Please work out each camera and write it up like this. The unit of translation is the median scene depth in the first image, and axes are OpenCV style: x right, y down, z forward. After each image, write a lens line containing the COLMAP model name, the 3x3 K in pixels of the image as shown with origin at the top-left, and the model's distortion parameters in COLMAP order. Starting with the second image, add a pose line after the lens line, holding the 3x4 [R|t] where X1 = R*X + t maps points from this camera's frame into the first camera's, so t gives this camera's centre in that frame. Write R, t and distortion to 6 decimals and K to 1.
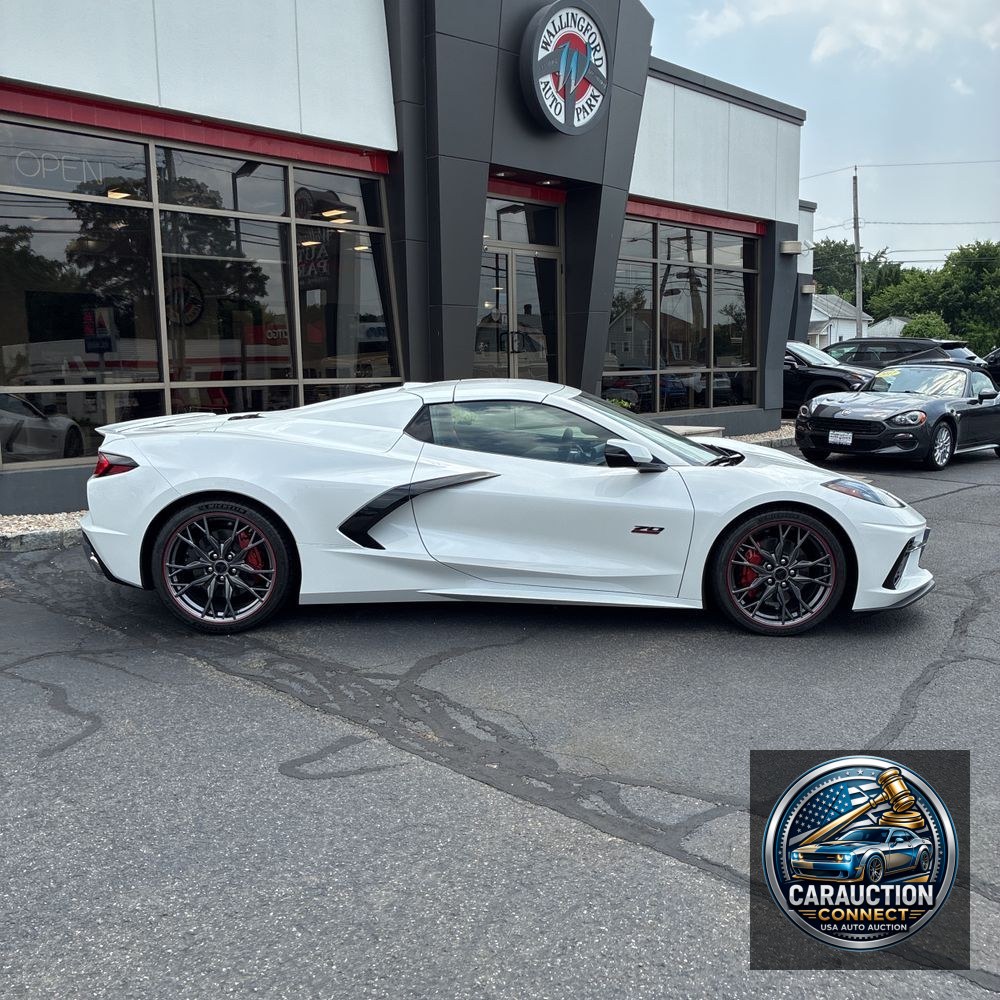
lens RADIAL K [[1013.3, 0, 494.7], [0, 1013.3, 504.6], [0, 0, 1]] dist [0.019837, 0.000000]
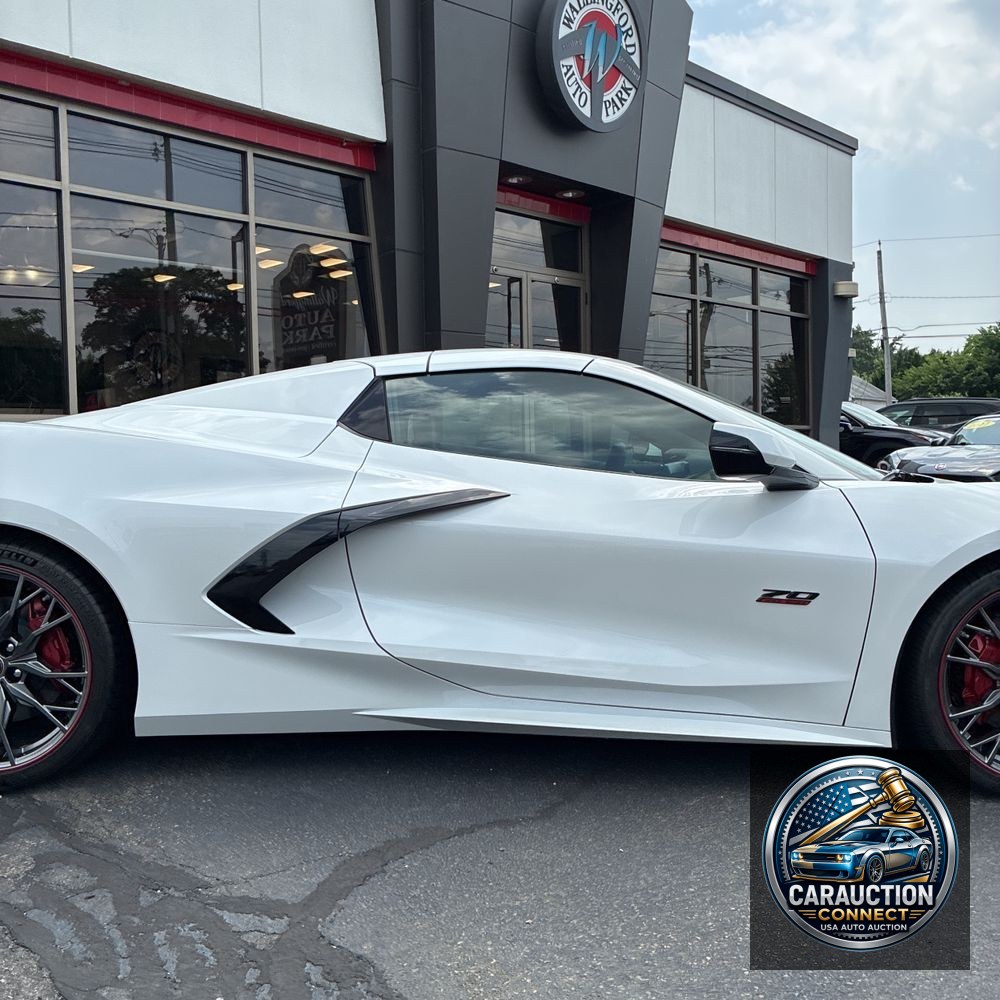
lens RADIAL K [[1013.3, 0, 495.0], [0, 1013.3, 499.3], [0, 0, 1]] dist [0.019837, 0.000000]
pose [[0.999901, -0.000201, -0.014079, 0.002844], [-0.001077, 0.995873, -0.090746, 0.011105], [0.014039, 0.090752, 0.995775, 0.229278]]
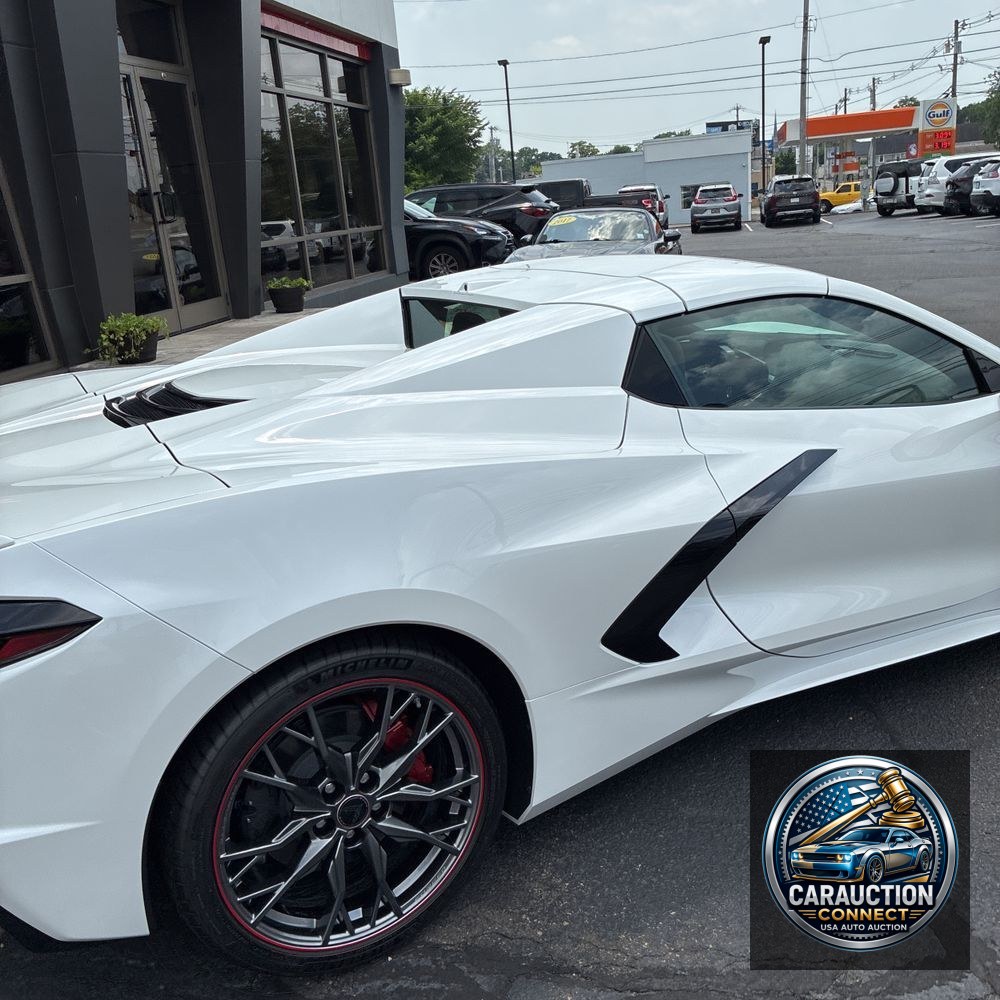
lens RADIAL K [[1013.3, 0, 492.4], [0, 1013.3, 514.7], [0, 0, 1]] dist [0.019837, 0.000000]
pose [[0.856318, -0.203866, 0.474508, -0.193428], [0.136075, 0.975389, 0.173496, -0.054878], [-0.498199, -0.083999, 0.862984, 0.324225]]
